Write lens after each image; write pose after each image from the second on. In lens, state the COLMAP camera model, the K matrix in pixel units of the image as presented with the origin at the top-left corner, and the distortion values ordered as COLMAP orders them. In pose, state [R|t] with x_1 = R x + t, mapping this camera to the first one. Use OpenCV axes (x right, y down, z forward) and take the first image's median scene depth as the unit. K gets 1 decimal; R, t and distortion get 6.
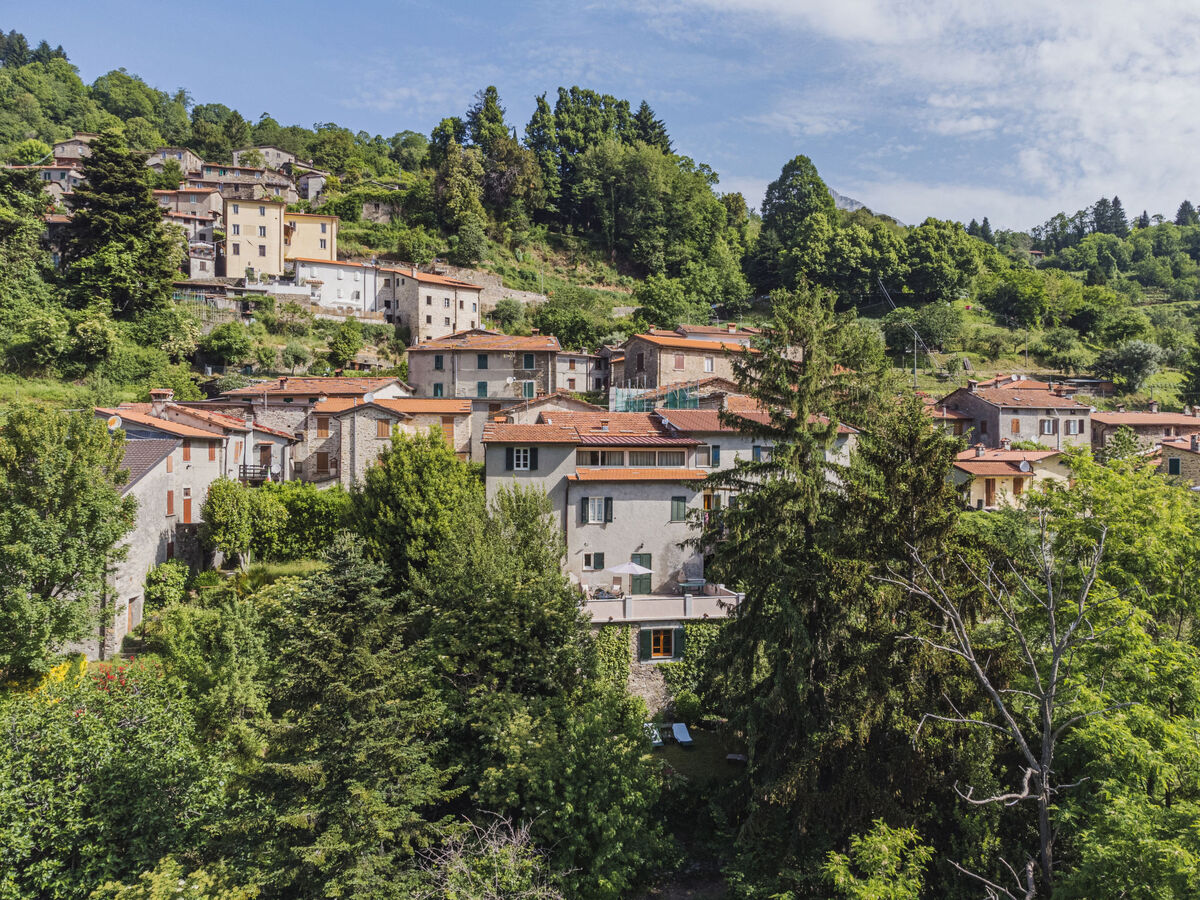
lens RADIAL K [[865.8, 0, 606.9], [0, 865.8, 450.3], [0, 0, 1]] dist [0.018817, -0.001978]
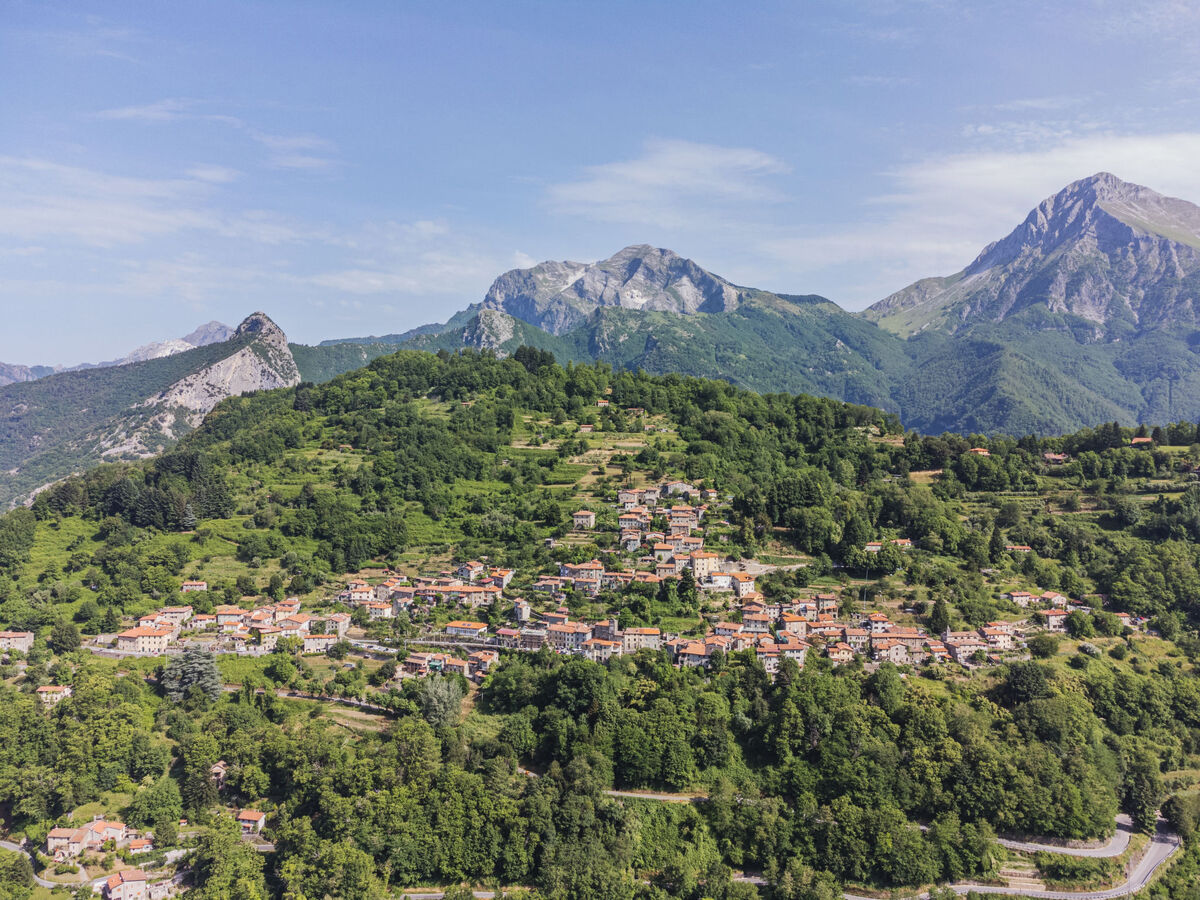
lens RADIAL K [[865.8, 0, 606.9], [0, 865.8, 450.3], [0, 0, 1]] dist [0.018817, -0.001978]
pose [[0.956757, 0.010668, -0.290691, 0.386741], [-0.002094, 0.999554, 0.029791, -0.946561], [0.290880, -0.027894, 0.956353, -3.221832]]
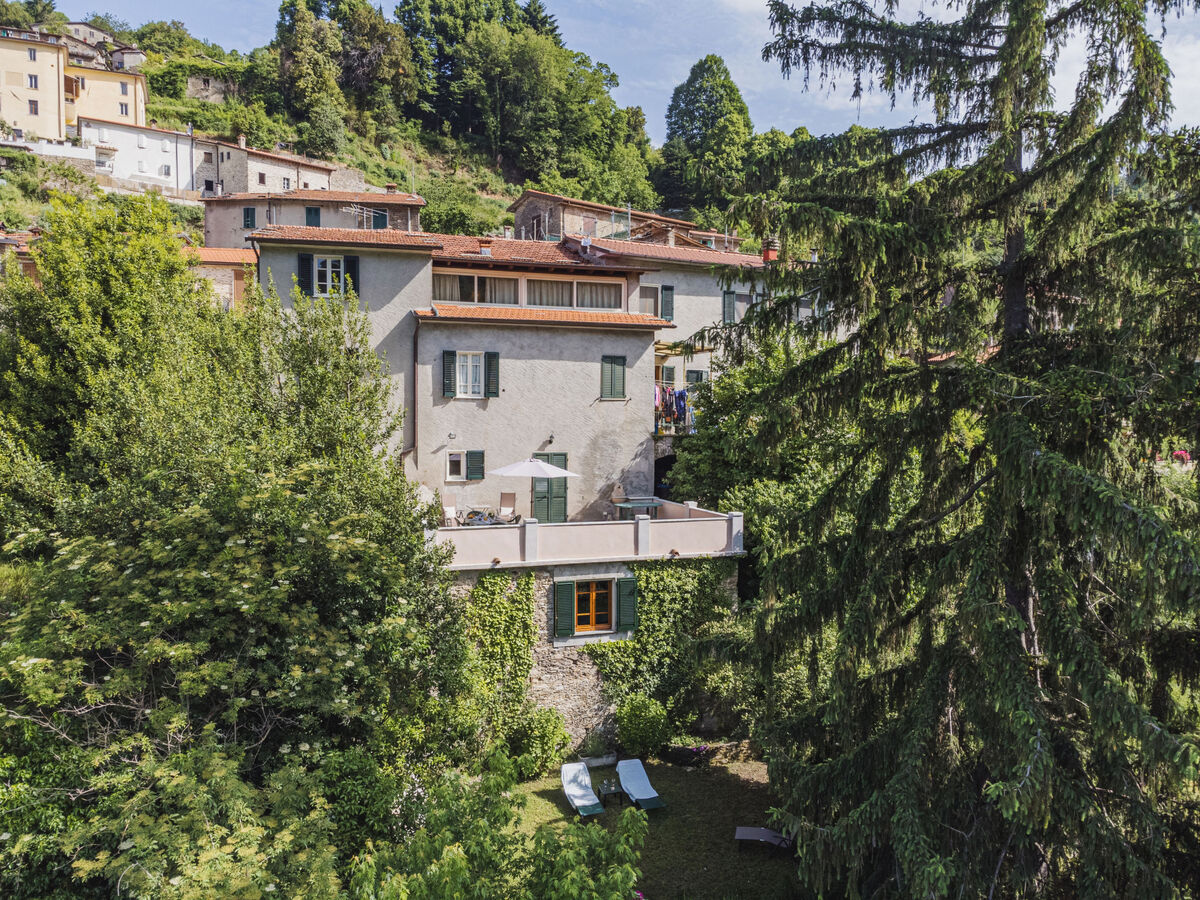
lens RADIAL K [[865.8, 0, 606.9], [0, 865.8, 450.3], [0, 0, 1]] dist [0.018817, -0.001978]
pose [[0.991509, -0.003282, 0.129999, 0.001046], [-0.002561, 0.998995, 0.044752, 0.034740], [-0.130015, -0.044705, 0.990504, 0.160628]]
